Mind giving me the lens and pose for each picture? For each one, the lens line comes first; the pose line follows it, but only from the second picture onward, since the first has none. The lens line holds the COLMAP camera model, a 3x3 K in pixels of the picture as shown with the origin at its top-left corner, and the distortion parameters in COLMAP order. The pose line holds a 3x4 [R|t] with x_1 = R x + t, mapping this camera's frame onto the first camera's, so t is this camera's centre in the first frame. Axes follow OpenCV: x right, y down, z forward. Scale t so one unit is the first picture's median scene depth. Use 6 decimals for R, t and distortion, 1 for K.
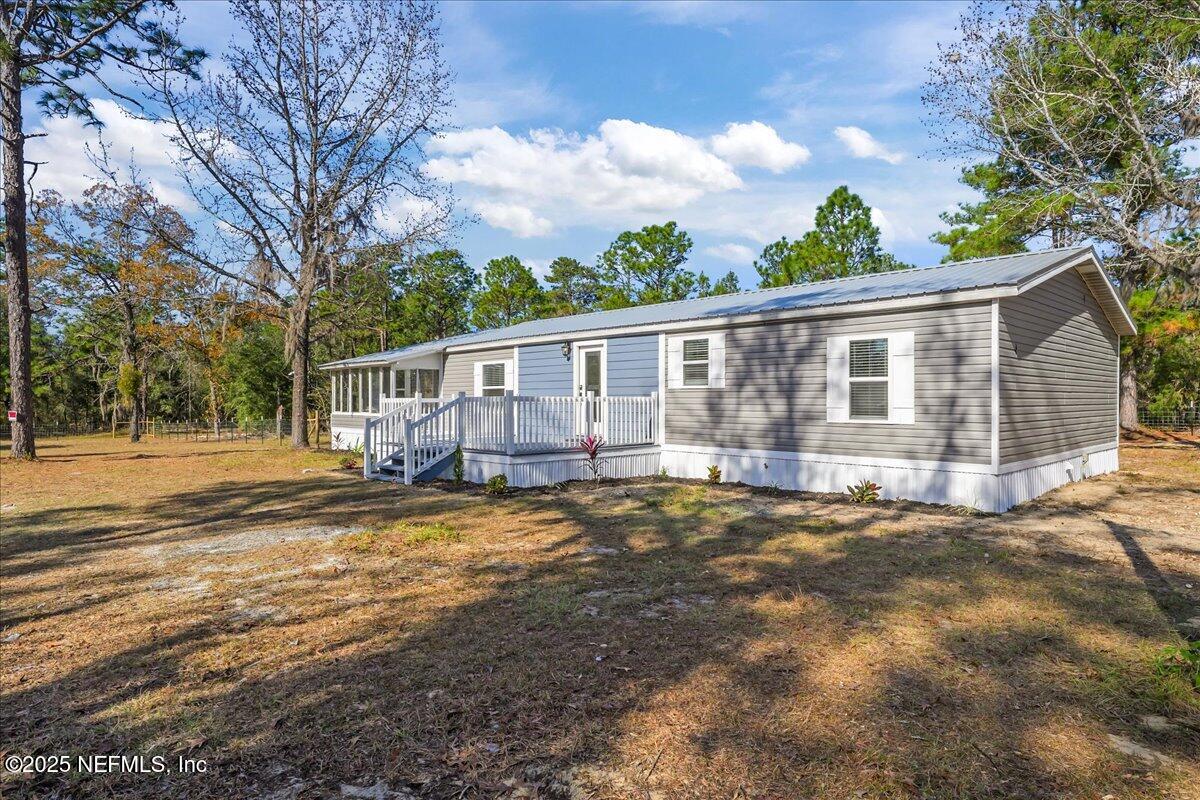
lens RADIAL K [[677.9, 0, 595.3], [0, 677.9, 403.7], [0, 0, 1]] dist [0.017580, -0.000399]
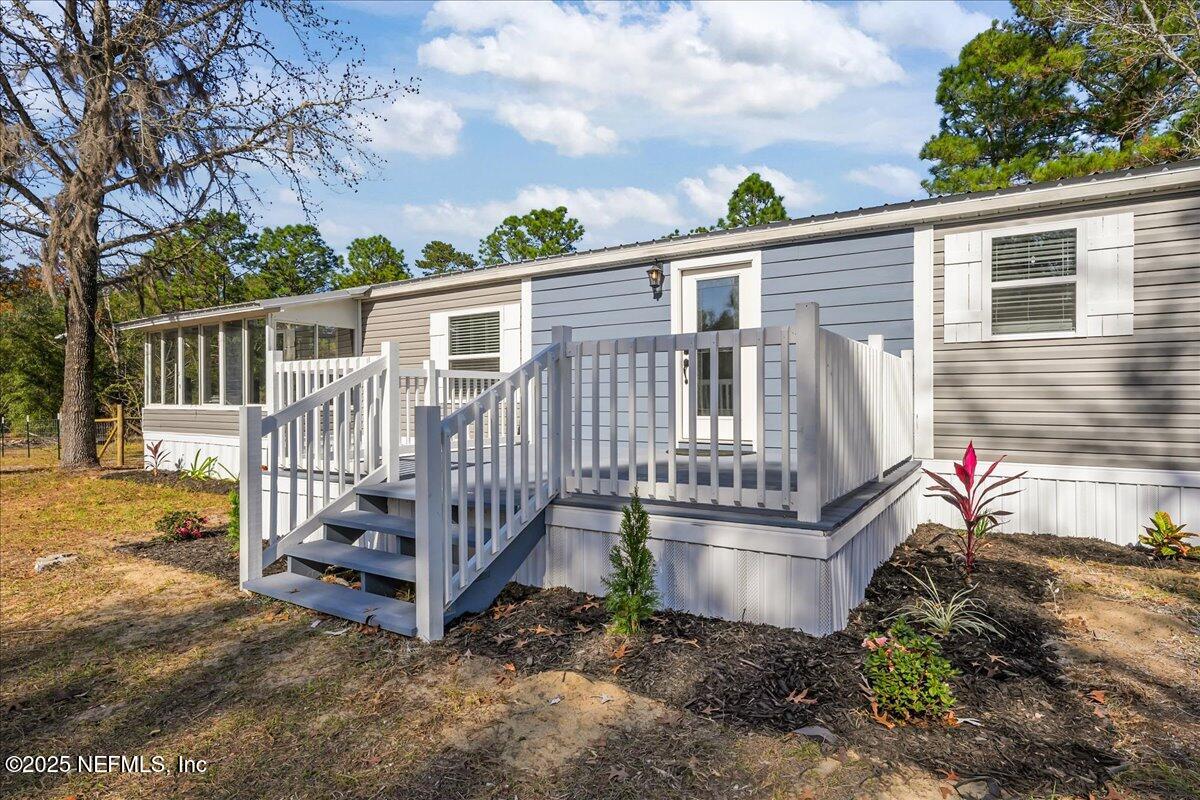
lens RADIAL K [[639.3, 0, 598.9], [0, 639.3, 402.6], [0, 0, 1]] dist [-0.001155, -0.000357]
pose [[0.971591, -0.002125, 0.236658, -0.170030], [0.002501, 0.999996, -0.001288, 0.014081], [-0.236654, 0.001843, 0.971592, 0.459717]]
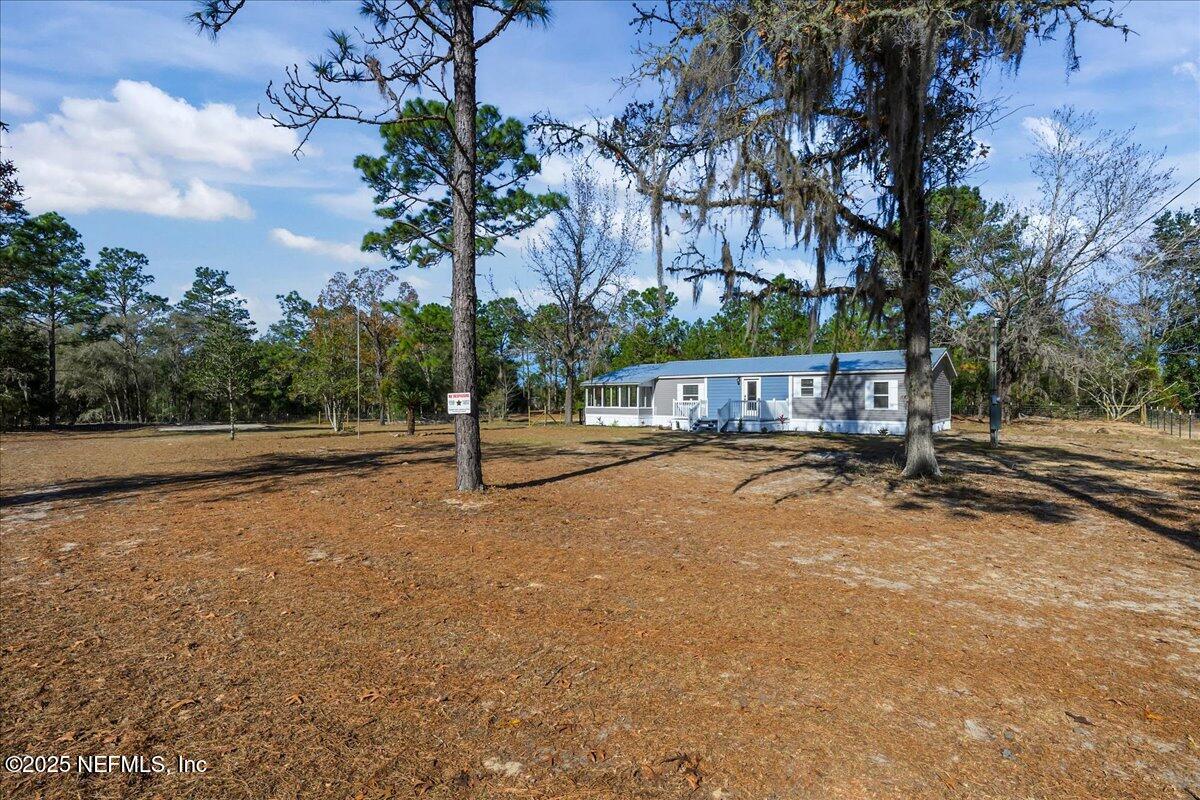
lens RADIAL K [[530.9, 0, 600.0], [0, 530.9, 400.0], [0, 0, 1]] dist [-0.000506, -0.000734]
pose [[0.992988, 0.002645, 0.118189, -0.632217], [-0.002149, 0.999988, -0.004328, -0.001655], [-0.118199, 0.004044, 0.992982, -0.668763]]
